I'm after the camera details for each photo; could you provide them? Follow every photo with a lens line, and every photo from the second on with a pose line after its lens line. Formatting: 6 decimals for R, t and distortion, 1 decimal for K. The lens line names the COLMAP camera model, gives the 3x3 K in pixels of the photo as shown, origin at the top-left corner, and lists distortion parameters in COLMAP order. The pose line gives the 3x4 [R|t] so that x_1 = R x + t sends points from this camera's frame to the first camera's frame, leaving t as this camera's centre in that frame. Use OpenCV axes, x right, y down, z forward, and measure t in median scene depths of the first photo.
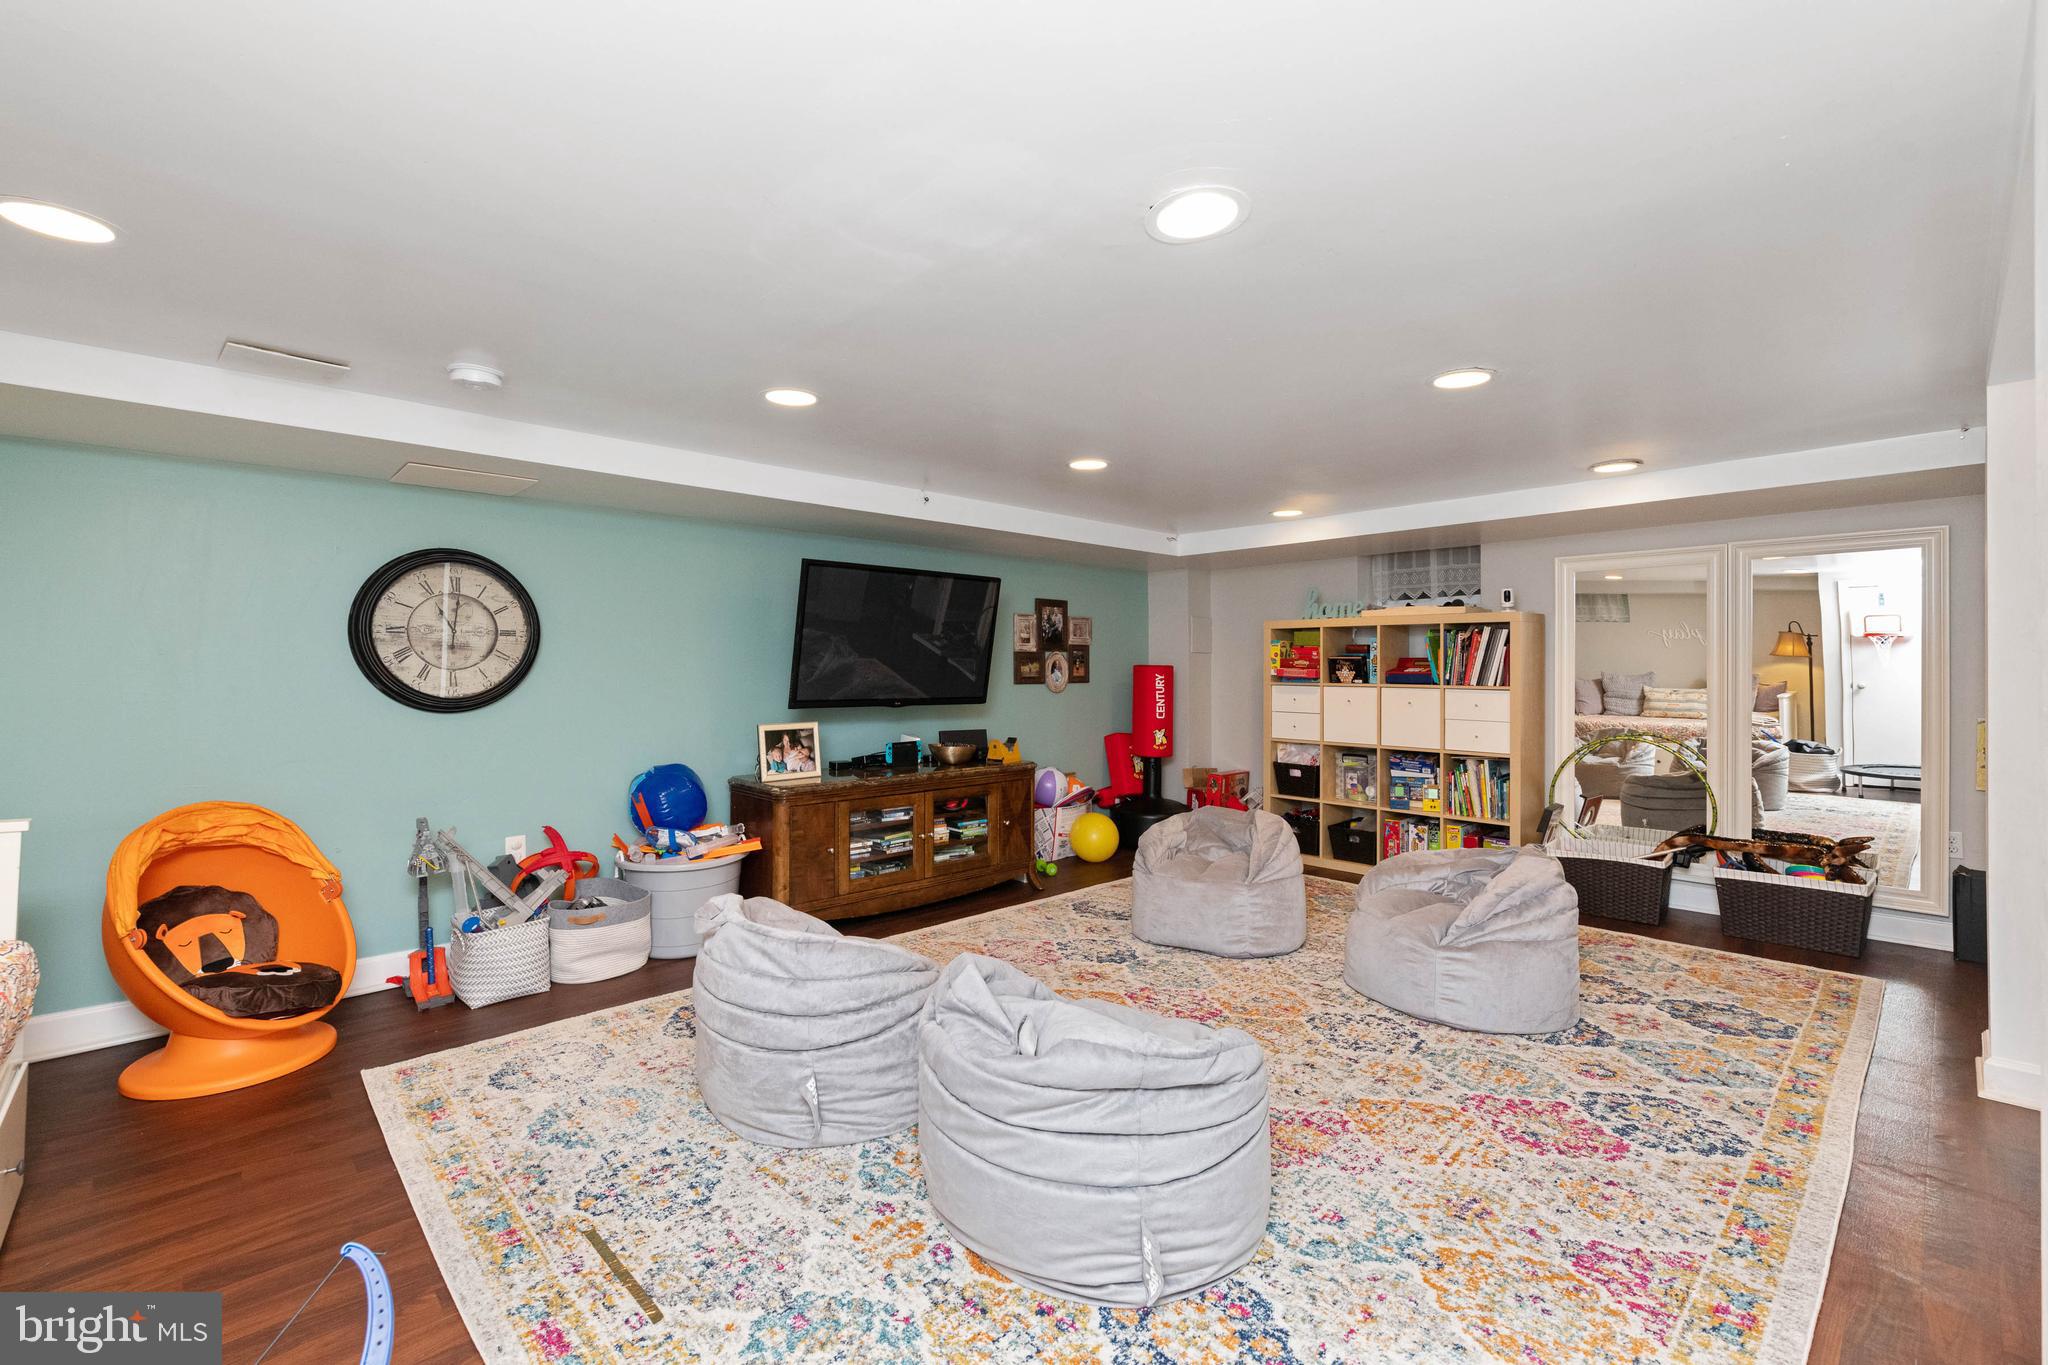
lens RADIAL K [[885.4, 0, 1036.9], [0, 885.4, 670.5], [0, 0, 1]] dist [-0.000373, -0.000358]
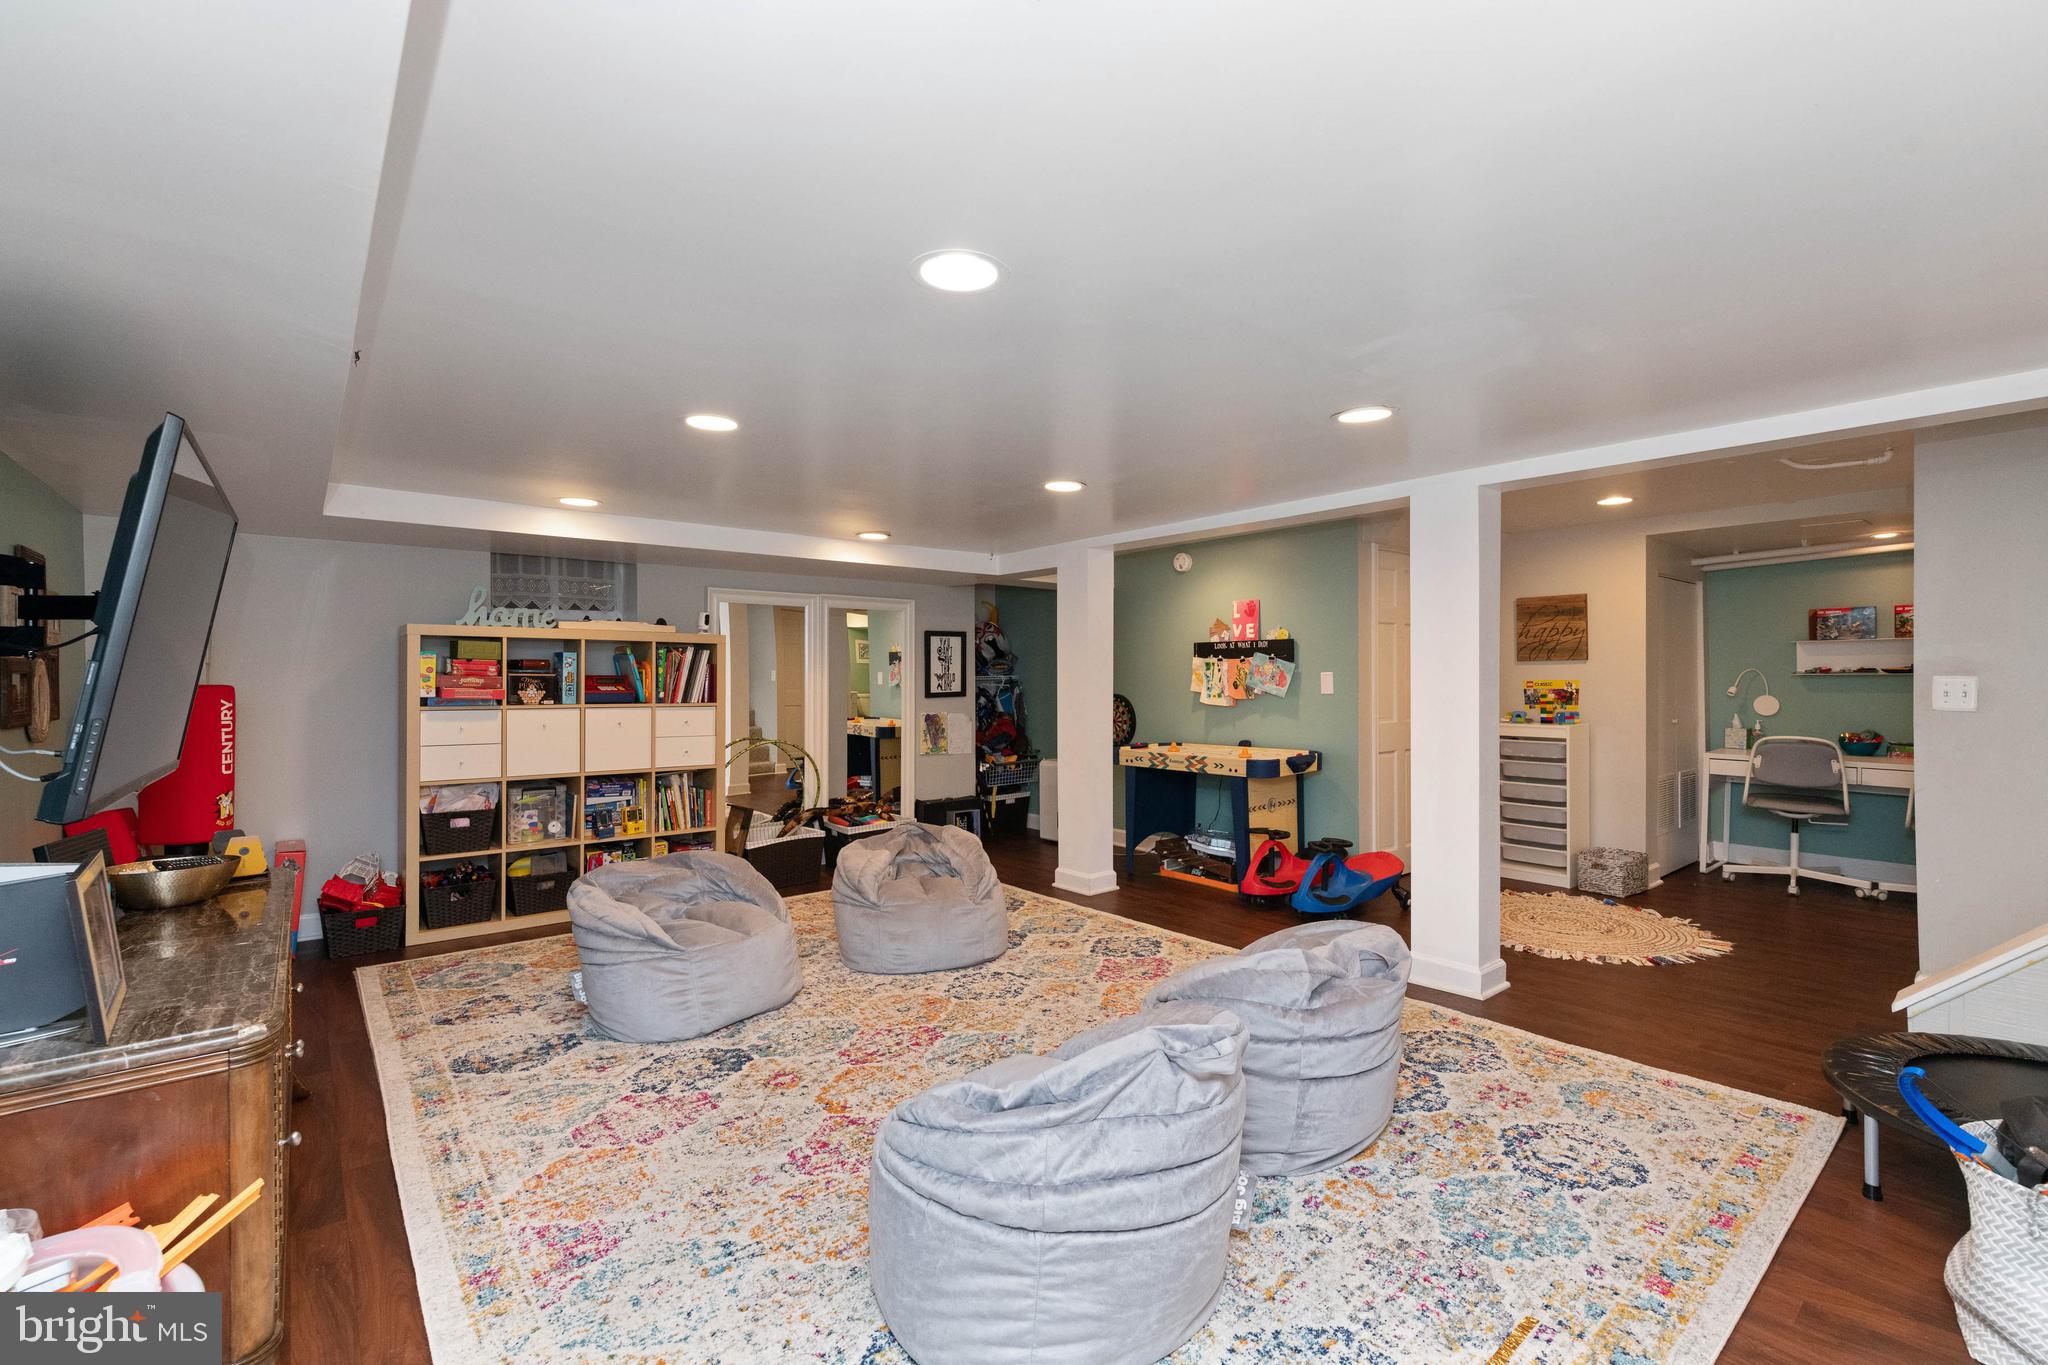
lens RADIAL K [[885.4, 0, 1036.5], [0, 885.4, 679.1], [0, 0, 1]] dist [-0.000373, -0.000358]
pose [[0.074334, -0.001420, 0.997232, -0.566107], [0.003646, 0.999993, 0.001152, -0.011683], [-0.997227, 0.003550, 0.074339, 0.561378]]
